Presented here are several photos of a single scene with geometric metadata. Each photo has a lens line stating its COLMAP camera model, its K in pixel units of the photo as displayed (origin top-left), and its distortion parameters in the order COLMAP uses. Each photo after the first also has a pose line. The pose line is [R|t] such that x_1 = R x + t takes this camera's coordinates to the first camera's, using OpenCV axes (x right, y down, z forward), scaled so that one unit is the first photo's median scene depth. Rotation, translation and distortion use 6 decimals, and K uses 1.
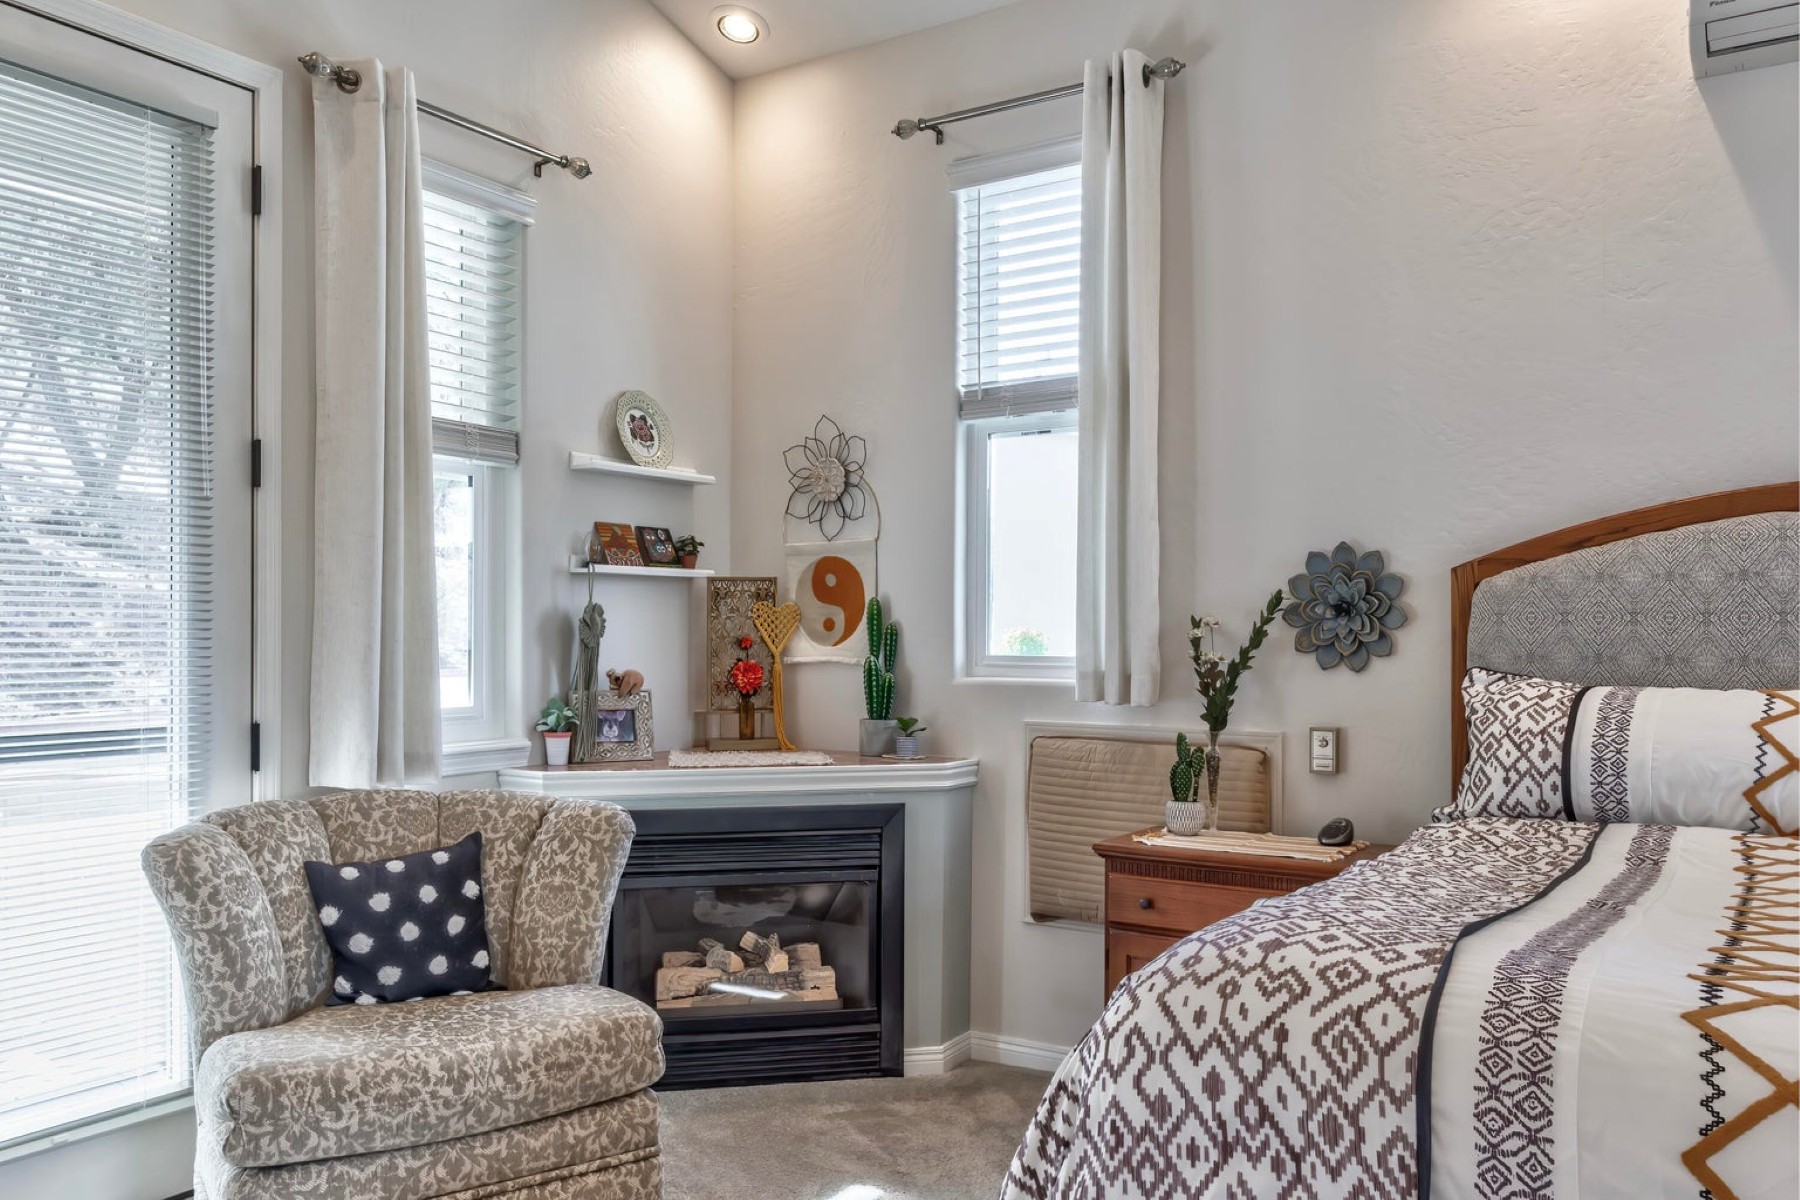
lens RADIAL K [[1376.9, 0, 897.2], [0, 1376.9, 604.3], [0, 0, 1]] dist [0.007974, -0.001050]
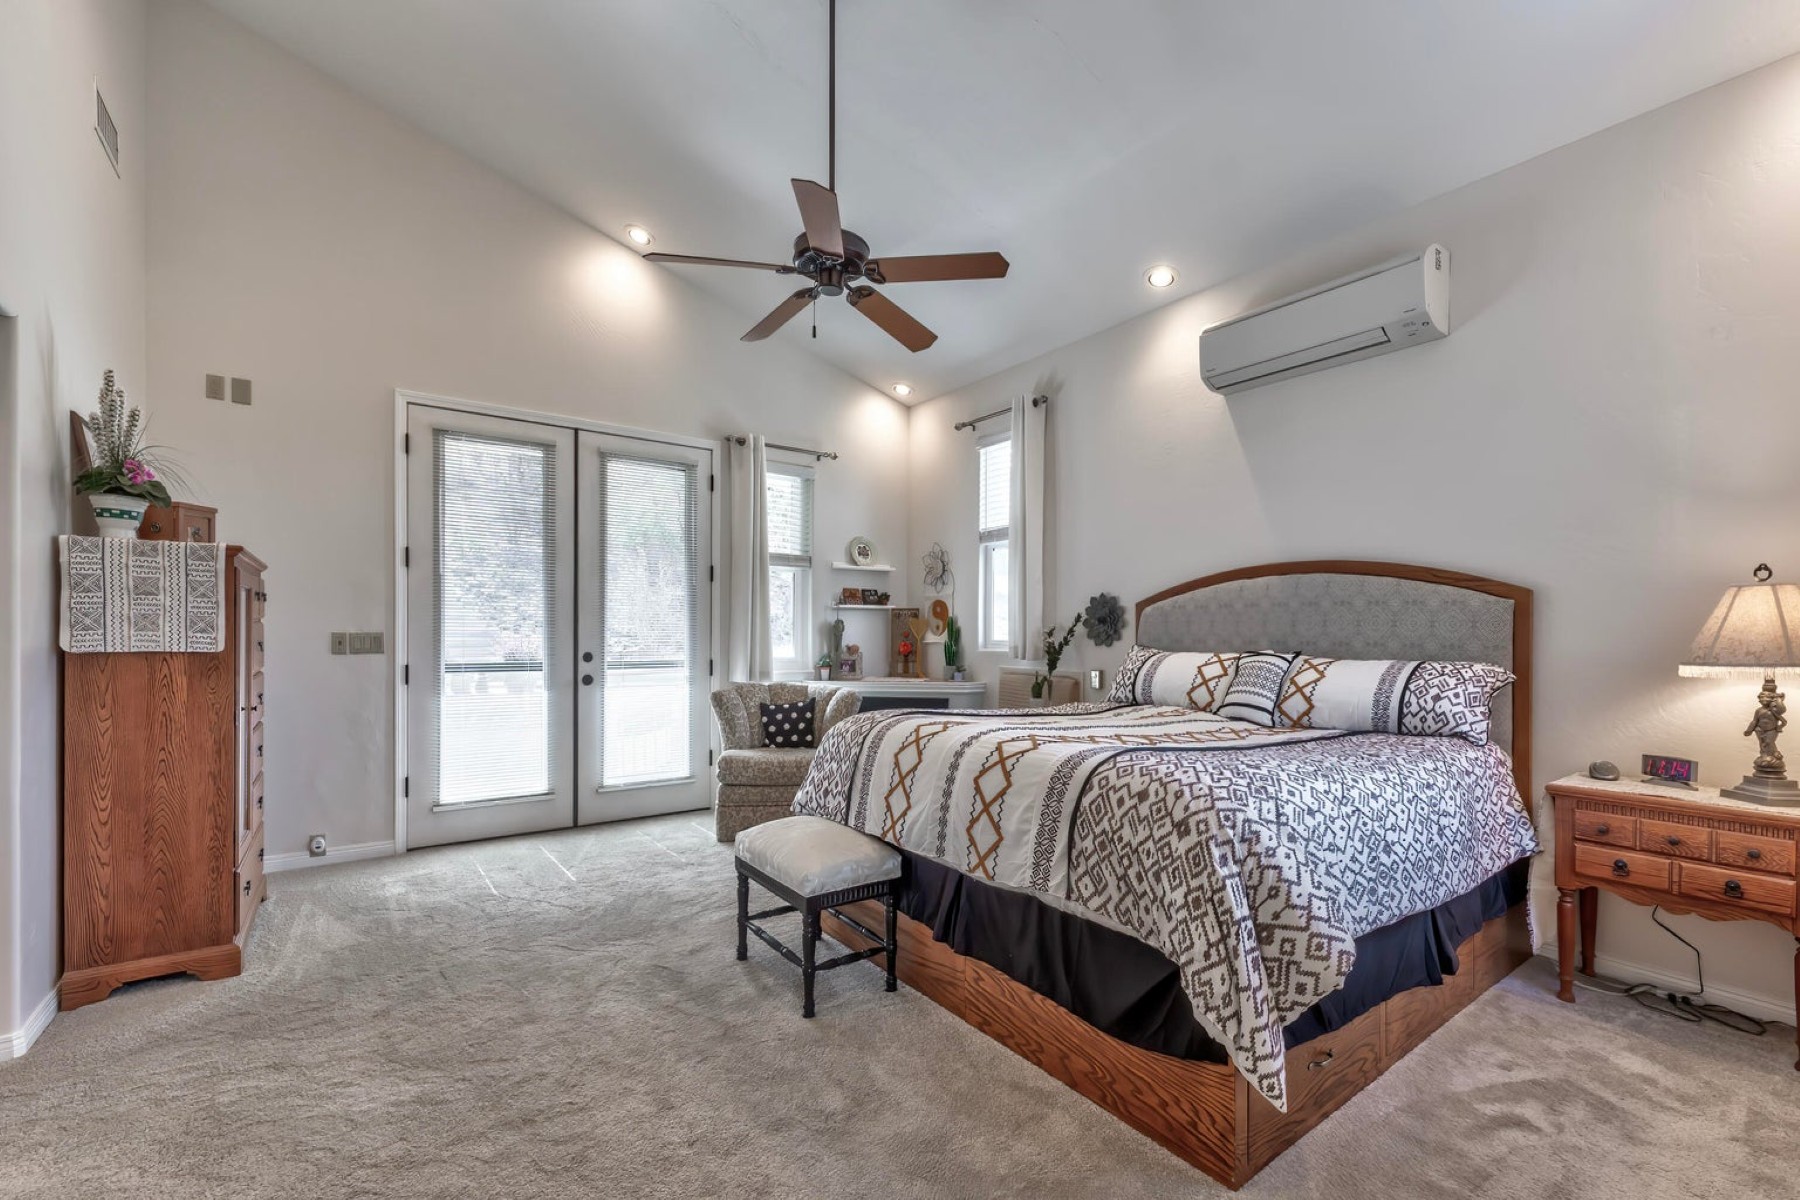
lens RADIAL K [[758.0, 0, 902.7], [0, 758.0, 614.5], [0, 0, 1]] dist [0.010469, -0.001354]
pose [[0.933490, -0.006369, -0.358548, 0.423729], [0.005145, 0.999977, -0.004367, -0.002777], [0.358567, 0.002231, 0.933501, -0.326689]]
